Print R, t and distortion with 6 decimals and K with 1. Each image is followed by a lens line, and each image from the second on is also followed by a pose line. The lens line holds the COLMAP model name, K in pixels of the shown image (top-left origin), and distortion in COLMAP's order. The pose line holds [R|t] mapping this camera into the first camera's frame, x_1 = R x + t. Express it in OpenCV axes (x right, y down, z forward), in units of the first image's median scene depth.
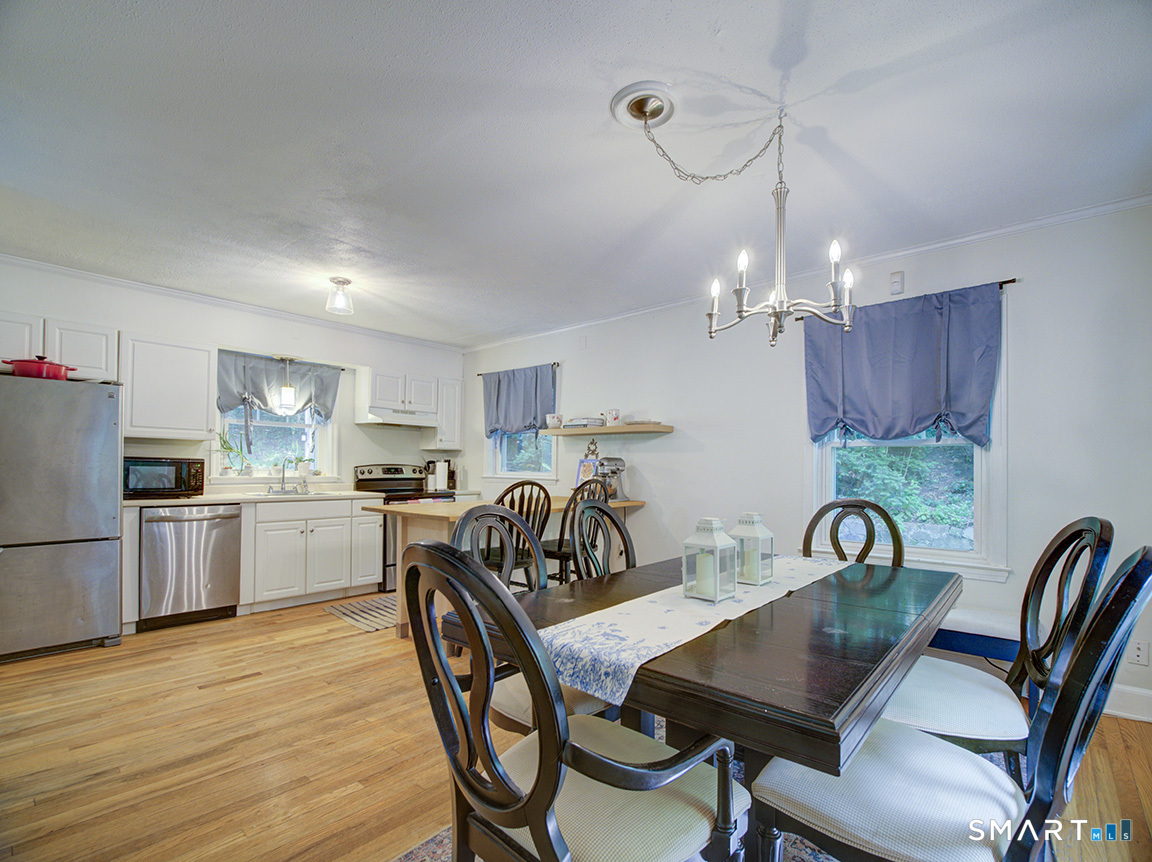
lens RADIAL K [[536.2, 0, 584.6], [0, 536.2, 464.4], [0, 0, 1]] dist [-0.017930, -0.001227]
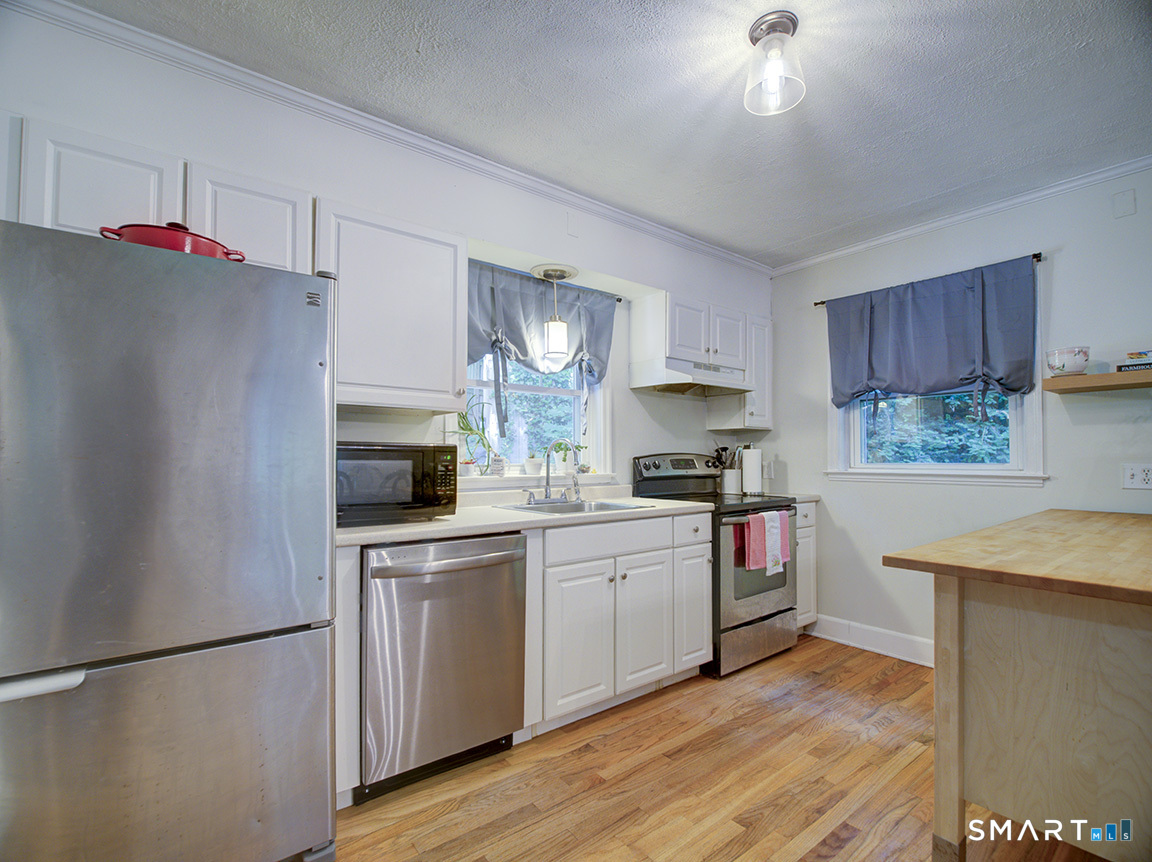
lens RADIAL K [[536.2, 0, 575.2], [0, 536.2, 447.7], [0, 0, 1]] dist [-0.017930, -0.001227]
pose [[0.980007, -0.016738, -0.198257, -0.415604], [0.013790, 0.999773, -0.016239, 0.002005], [0.198483, 0.013181, 0.980016, 0.423592]]
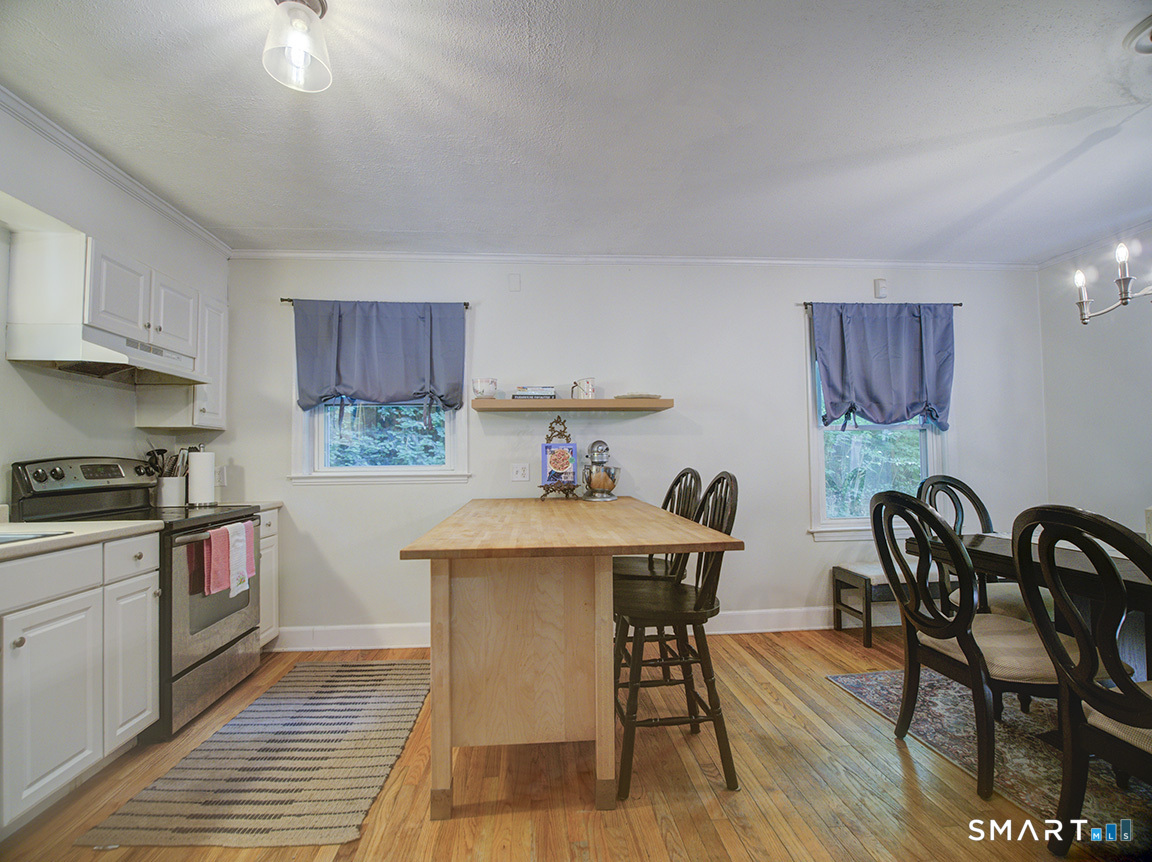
lens RADIAL K [[536.2, 0, 576.7], [0, 536.2, 441.6], [0, 0, 1]] dist [-0.017930, -0.001227]
pose [[0.695867, 0.003472, 0.718162, -0.465038], [0.016007, 0.999665, -0.020343, 0.002633], [-0.717992, 0.025652, 0.695579, 0.448708]]
